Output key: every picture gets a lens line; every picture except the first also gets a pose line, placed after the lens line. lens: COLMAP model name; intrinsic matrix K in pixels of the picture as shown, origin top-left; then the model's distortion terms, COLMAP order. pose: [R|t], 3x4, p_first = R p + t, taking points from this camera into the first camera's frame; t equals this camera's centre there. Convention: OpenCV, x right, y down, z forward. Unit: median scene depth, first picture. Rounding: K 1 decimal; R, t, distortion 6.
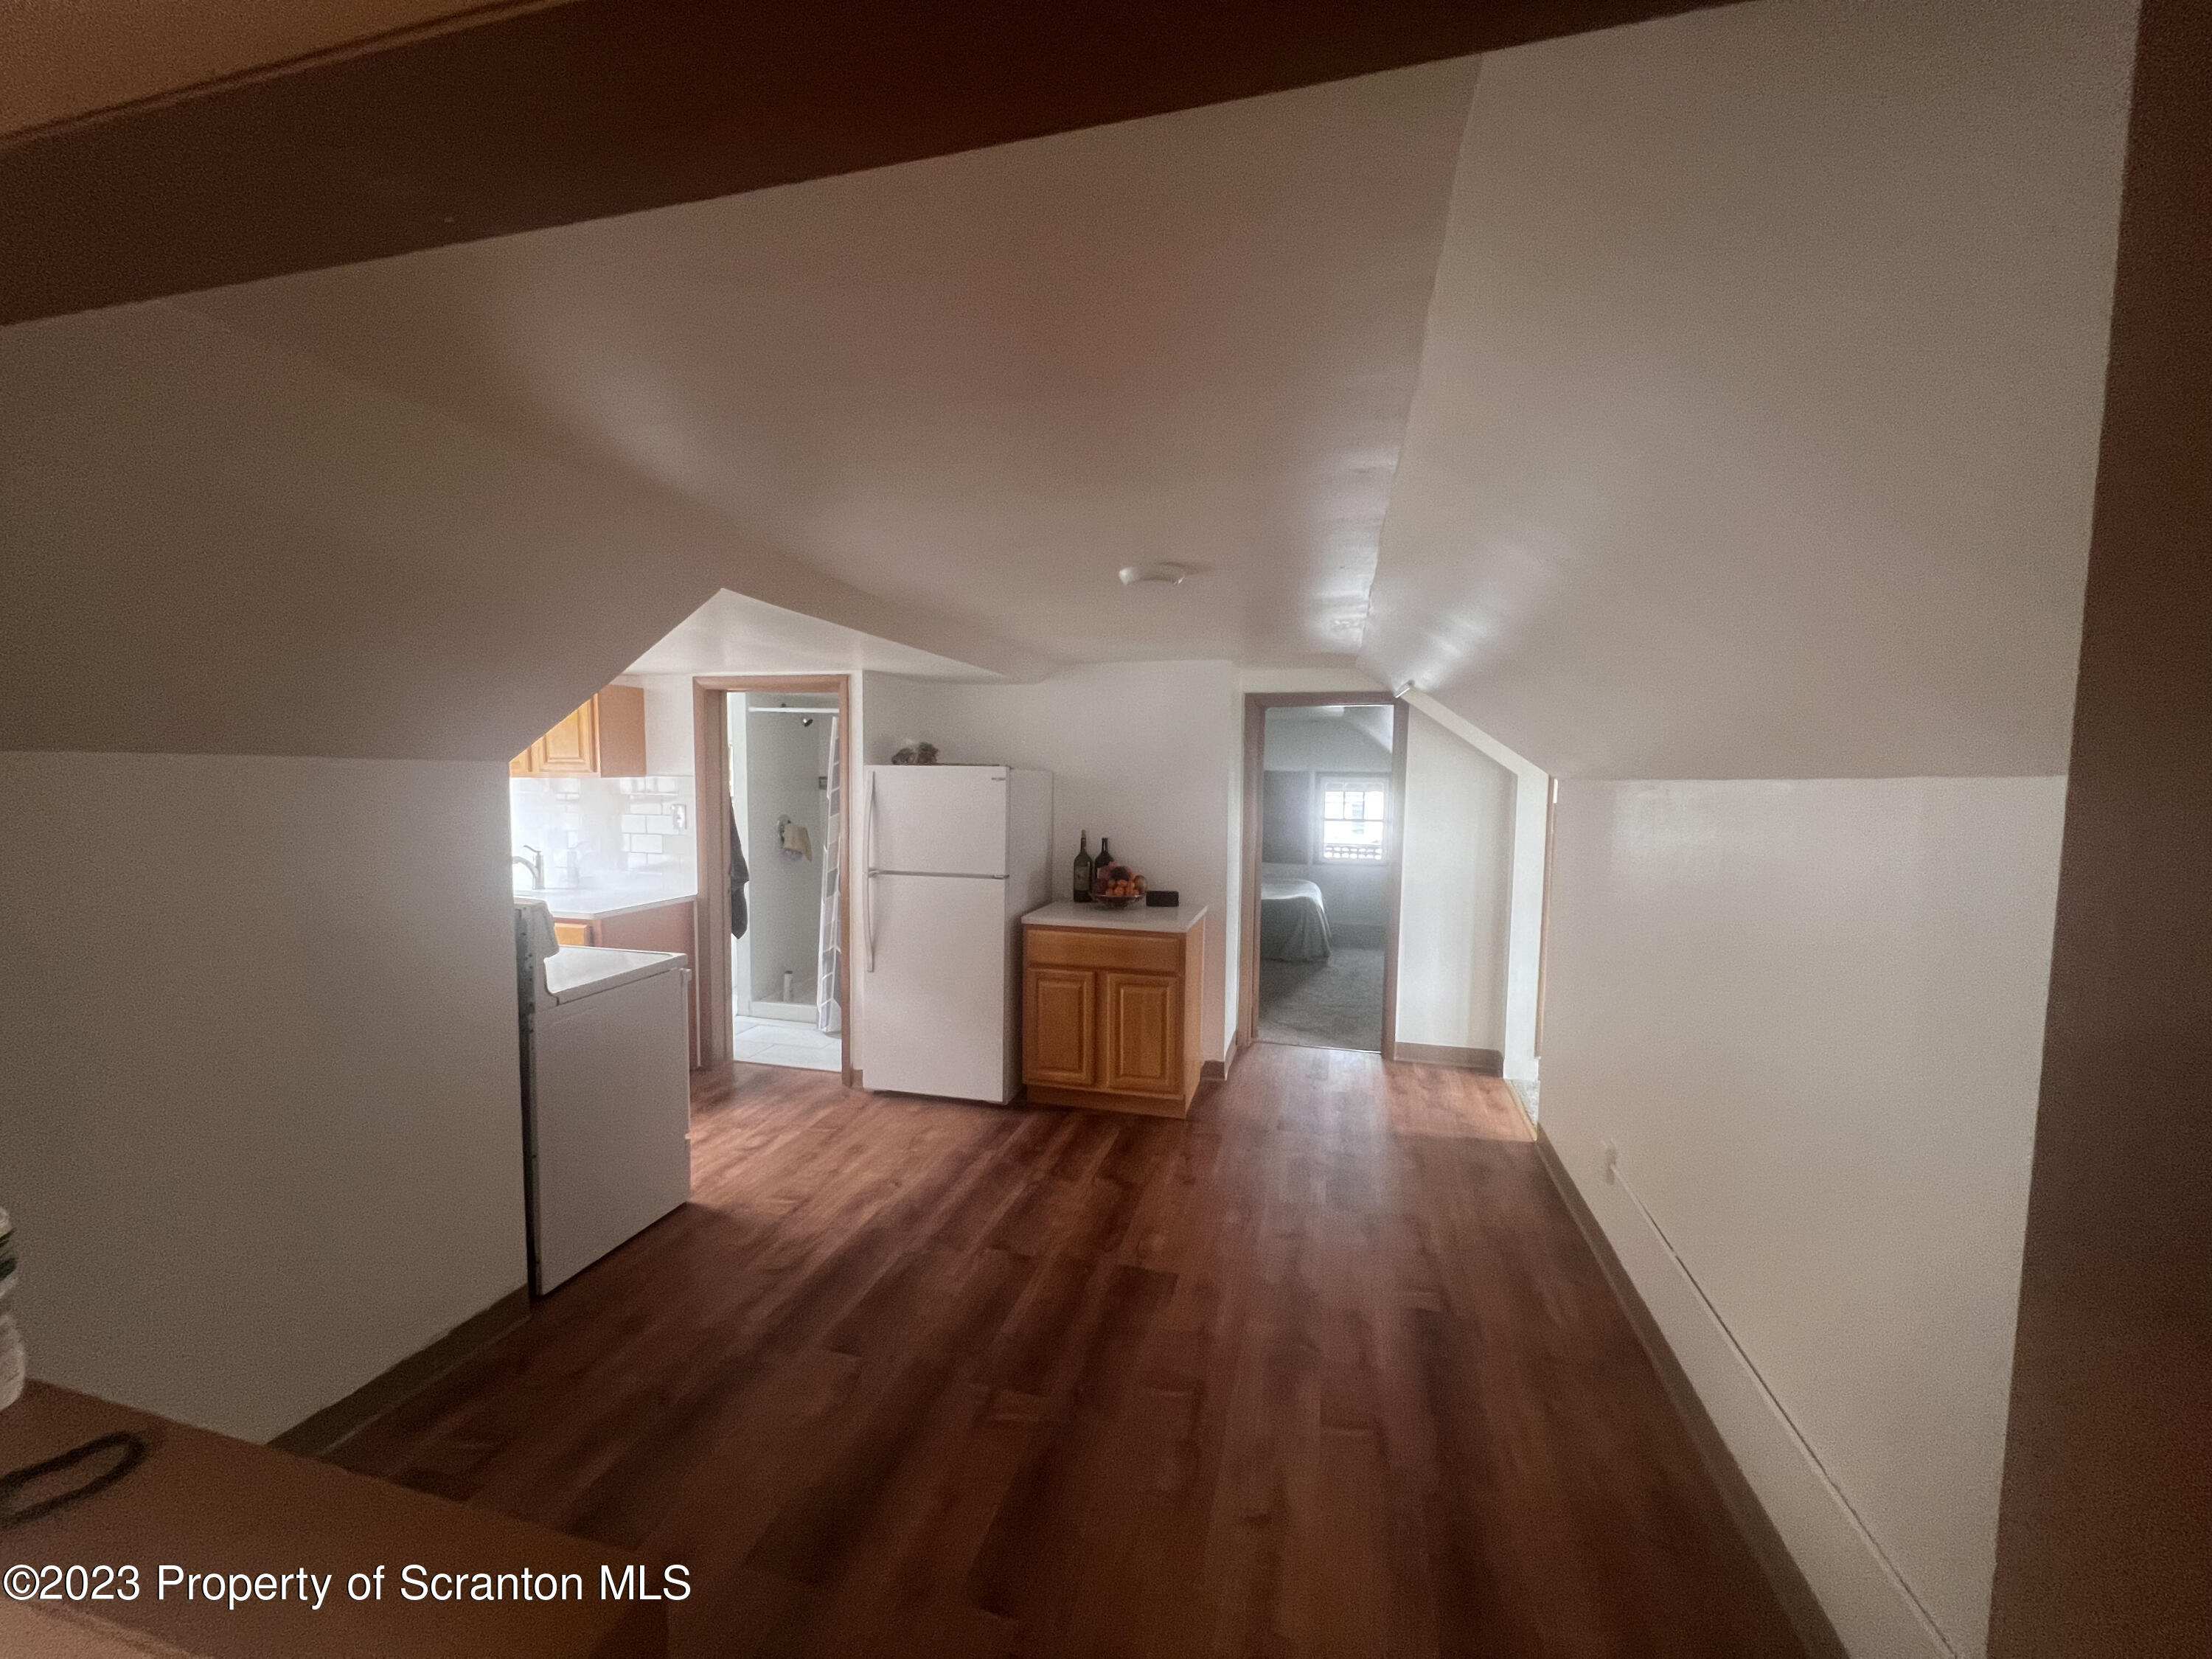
lens RADIAL K [[880.6, 0, 1099.4], [0, 880.6, 838.8], [0, 0, 1]] dist [0.000521, -0.000010]
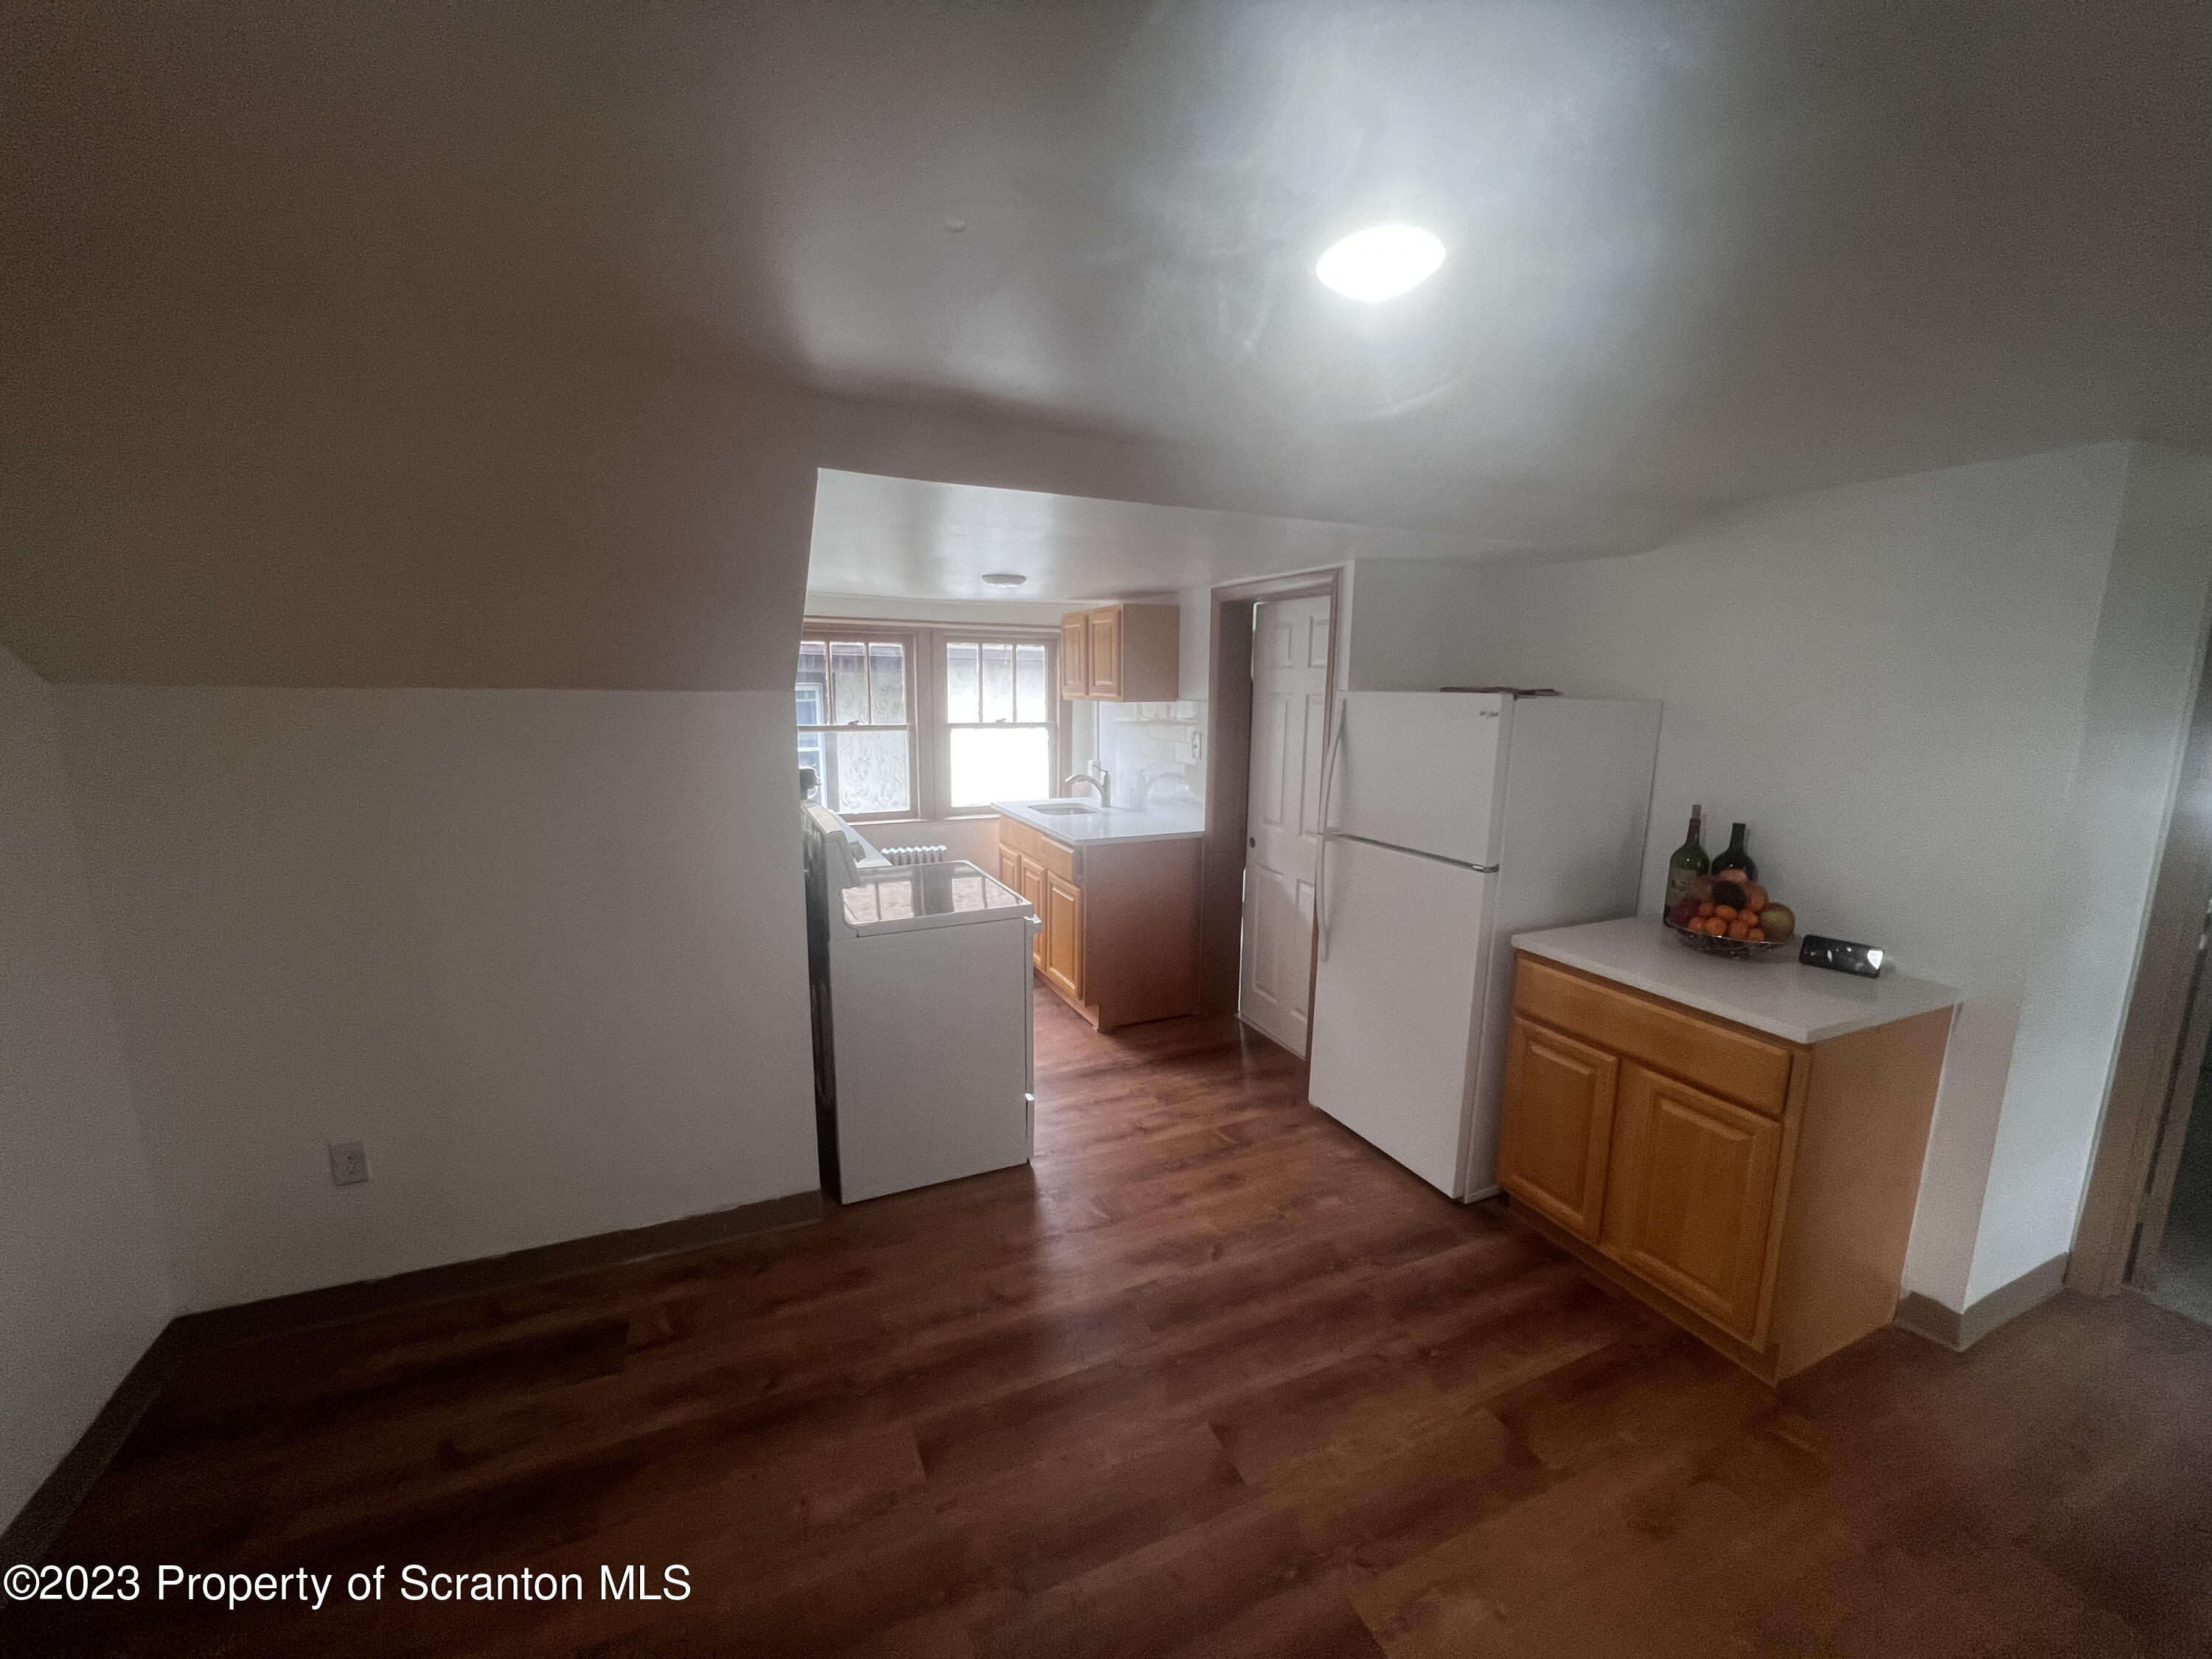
lens RADIAL K [[880.6, 0, 1099.4], [0, 880.6, 838.8], [0, 0, 1]] dist [0.000521, -0.000010]
pose [[0.630635, 0.131868, -0.764794, 0.199539], [-0.059387, 0.990769, 0.121861, -0.039176], [0.773804, -0.031431, 0.632645, 0.380003]]
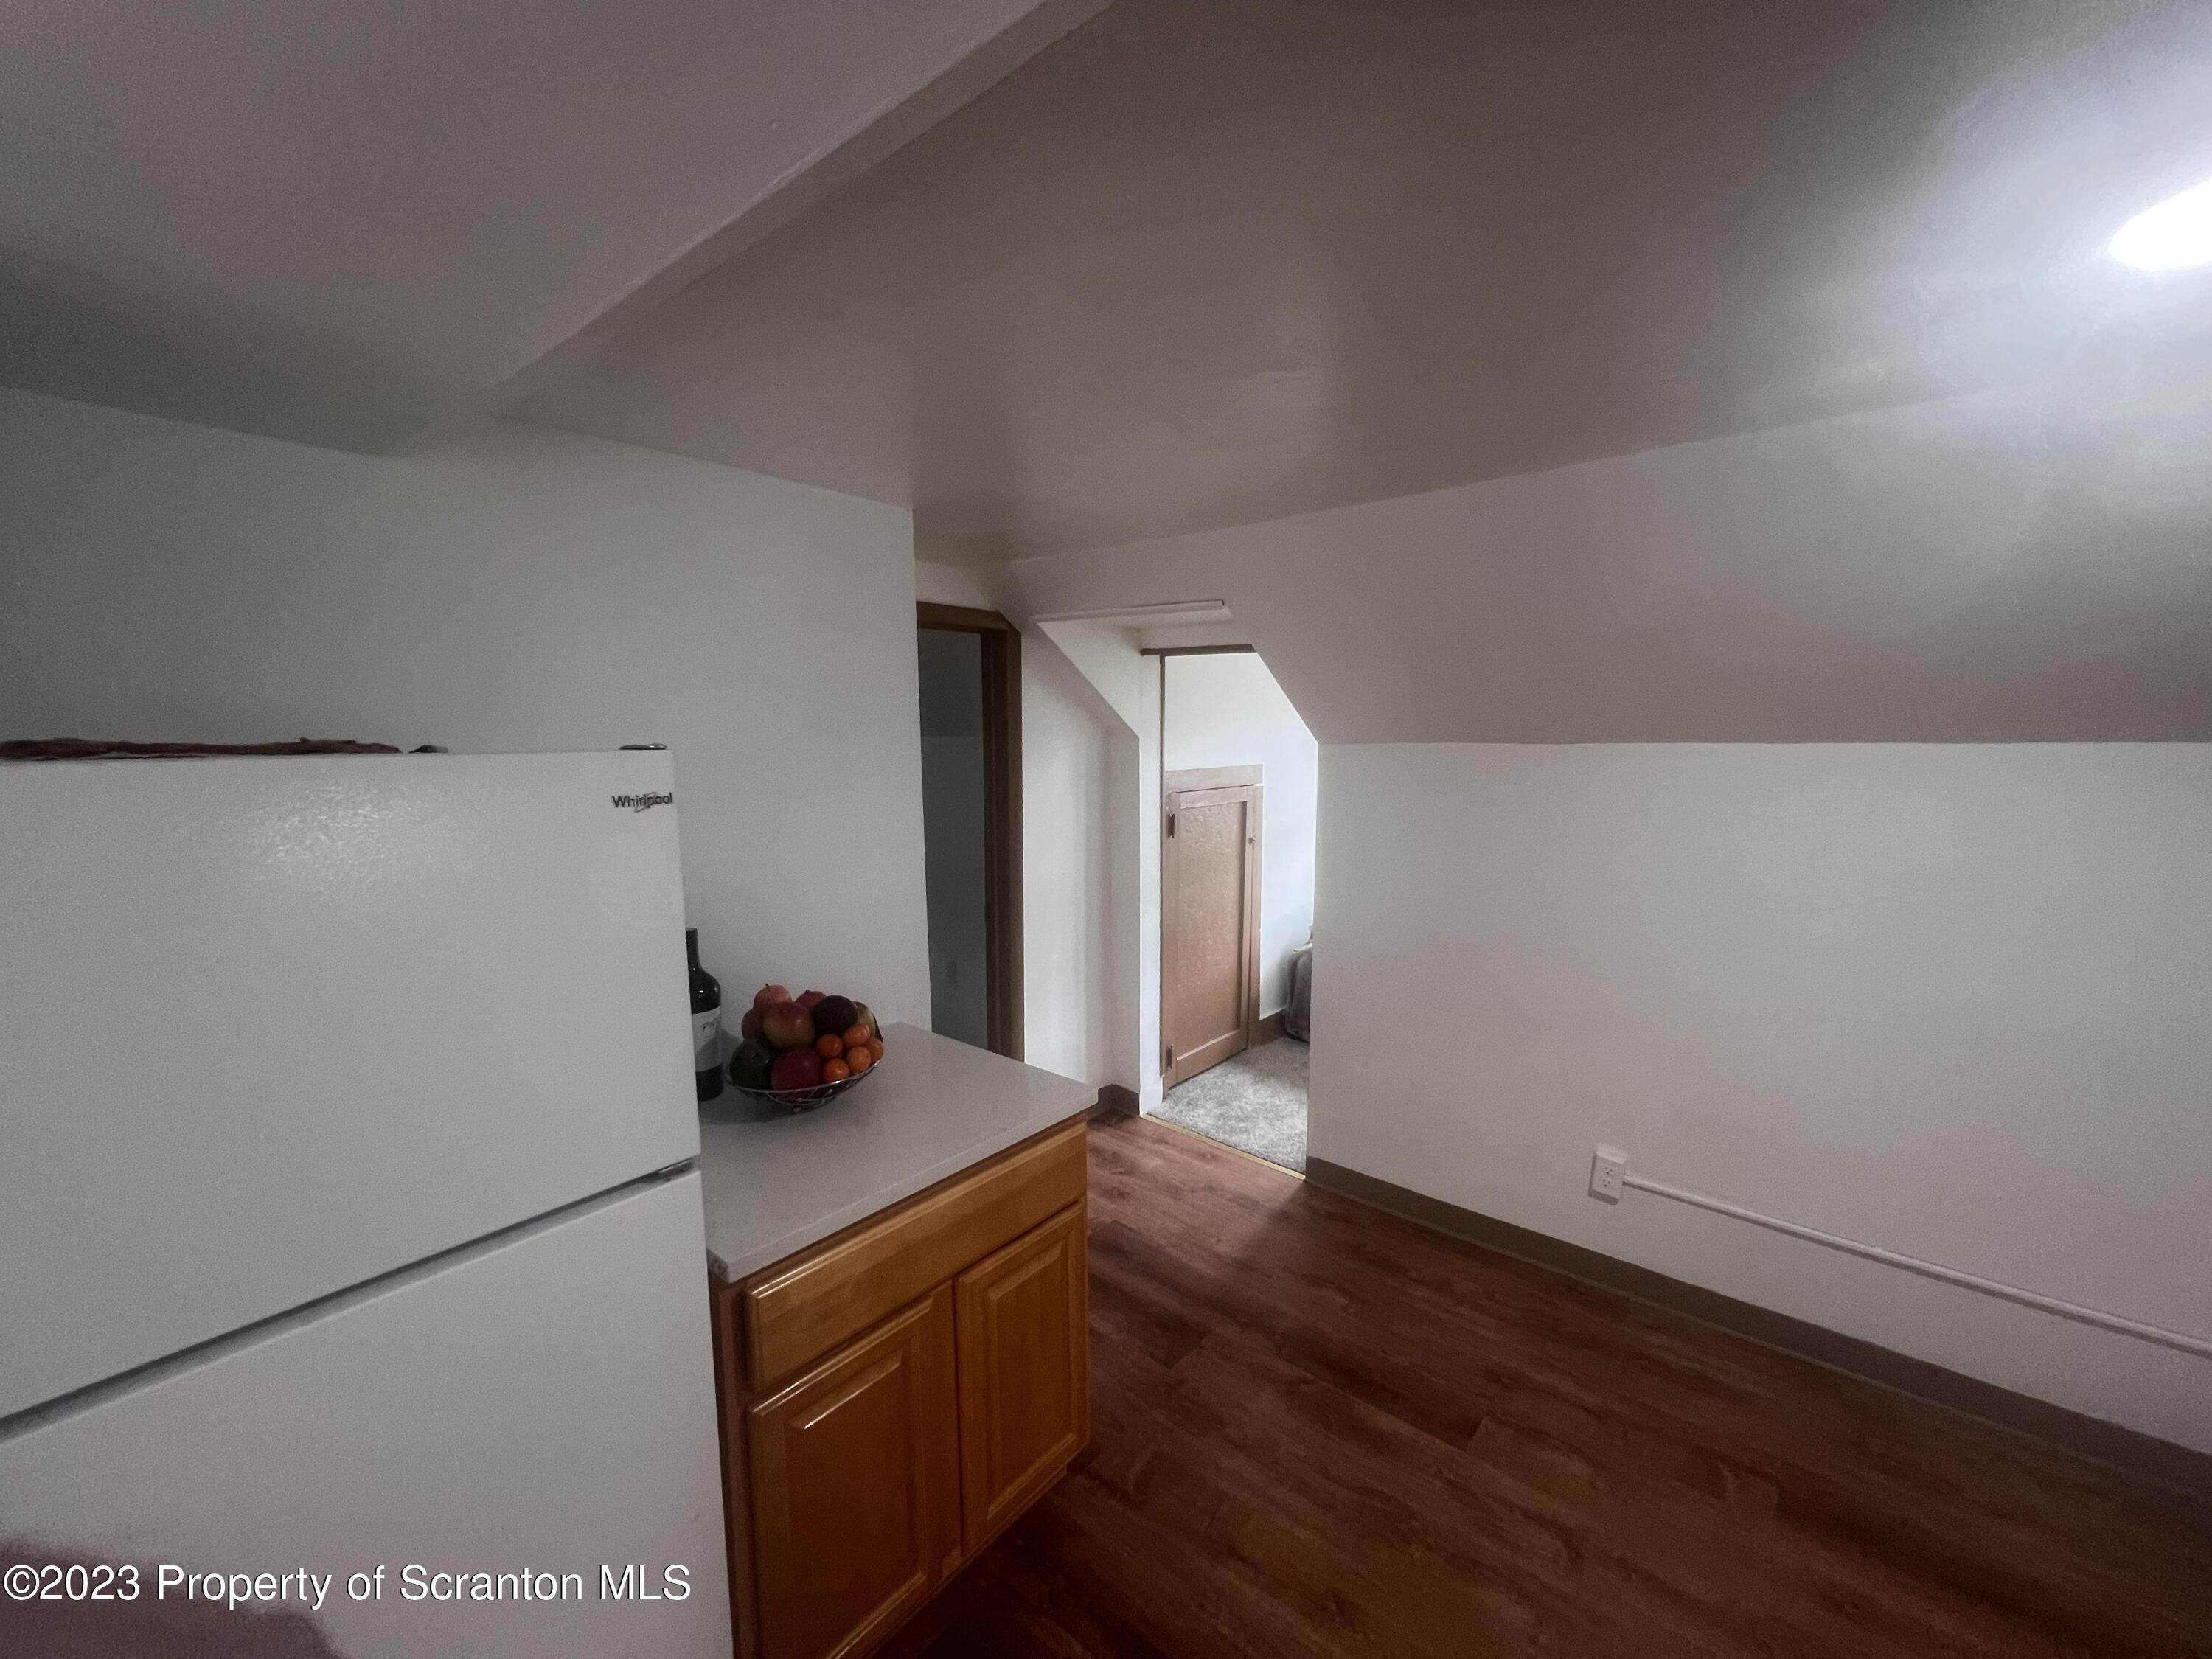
lens RADIAL K [[880.6, 0, 1099.4], [0, 880.6, 838.8], [0, 0, 1]] dist [0.000521, -0.000010]
pose [[0.422370, -0.120579, 0.898367, -0.286817], [0.073054, 0.992417, 0.098856, -0.071788], [-0.903475, 0.023876, 0.427976, 0.769621]]
